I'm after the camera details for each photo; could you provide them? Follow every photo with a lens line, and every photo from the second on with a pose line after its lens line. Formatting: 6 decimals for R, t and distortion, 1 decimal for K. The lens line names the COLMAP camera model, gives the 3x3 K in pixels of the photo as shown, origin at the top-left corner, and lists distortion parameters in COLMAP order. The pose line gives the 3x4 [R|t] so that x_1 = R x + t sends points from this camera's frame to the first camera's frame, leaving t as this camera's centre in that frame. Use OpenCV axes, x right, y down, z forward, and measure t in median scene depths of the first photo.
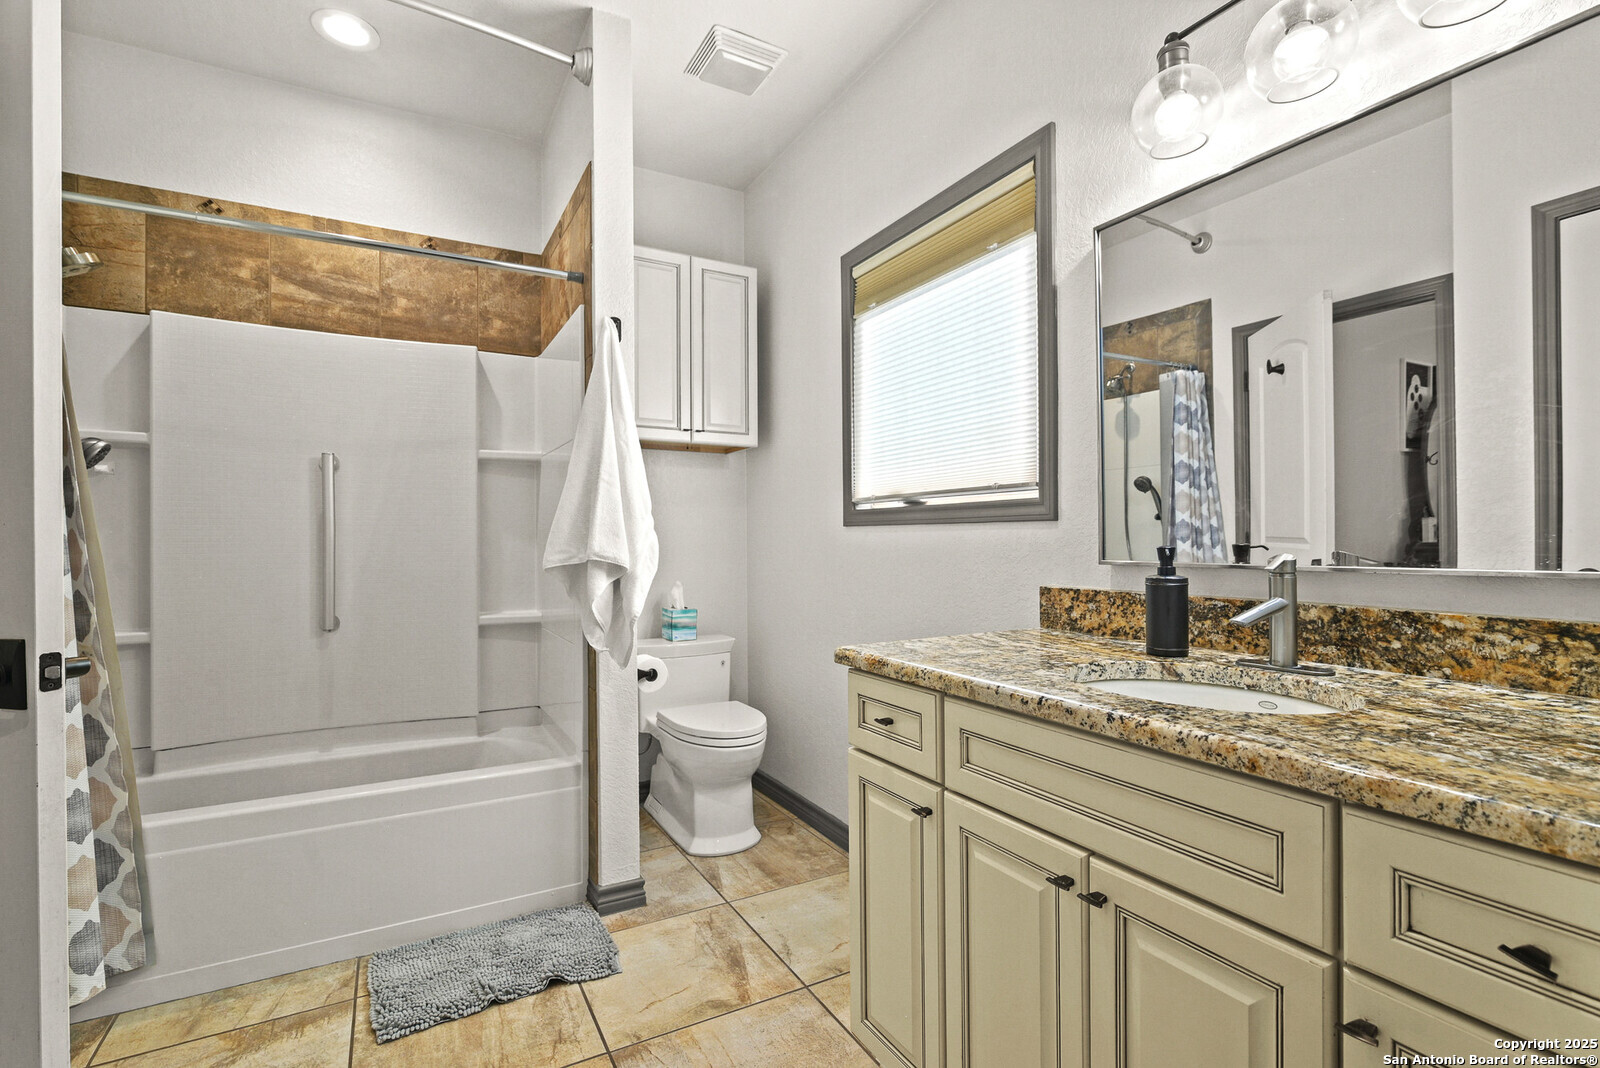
lens RADIAL K [[741.2, 0, 805.8], [0, 741.2, 535.3], [0, 0, 1]] dist [-0.014772, 0.003993]
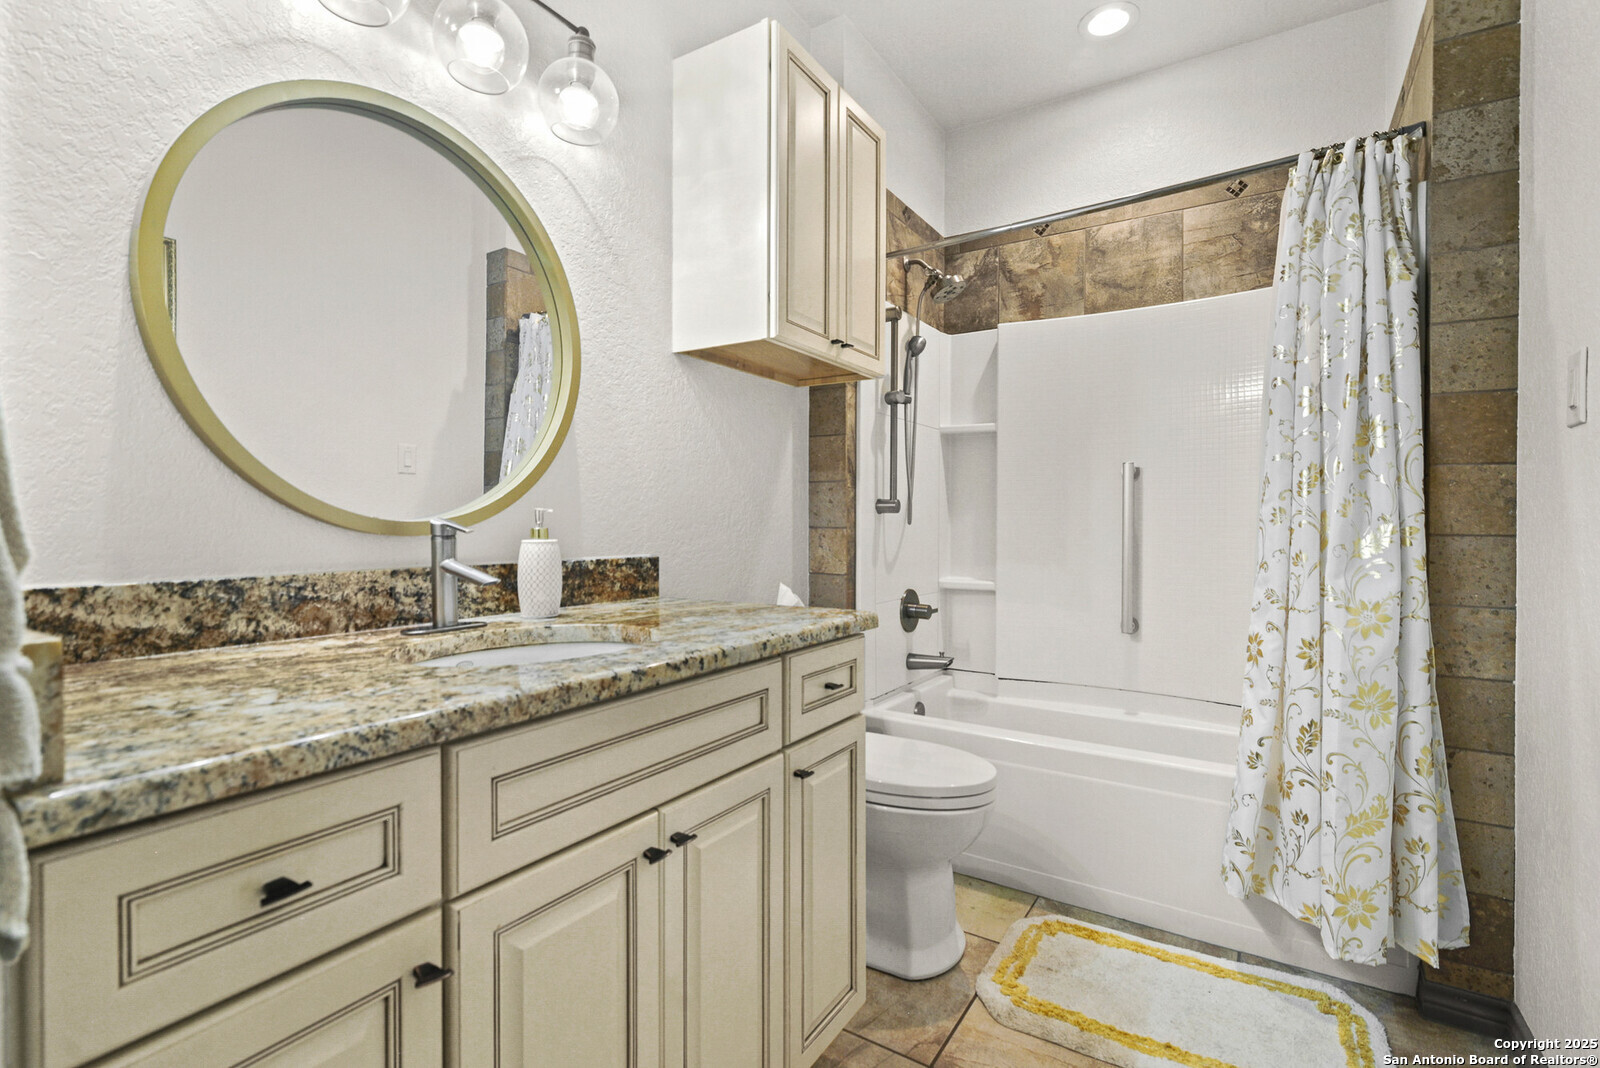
lens RADIAL K [[741.2, 0, 804.9], [0, 741.2, 529.1], [0, 0, 1]] dist [-0.014772, 0.003993]
pose [[-0.468926, 0.004108, 0.883228, -0.481644], [0.003387, 0.999990, -0.002852, 0.048678], [-0.883231, 0.001654, -0.468935, 1.061028]]
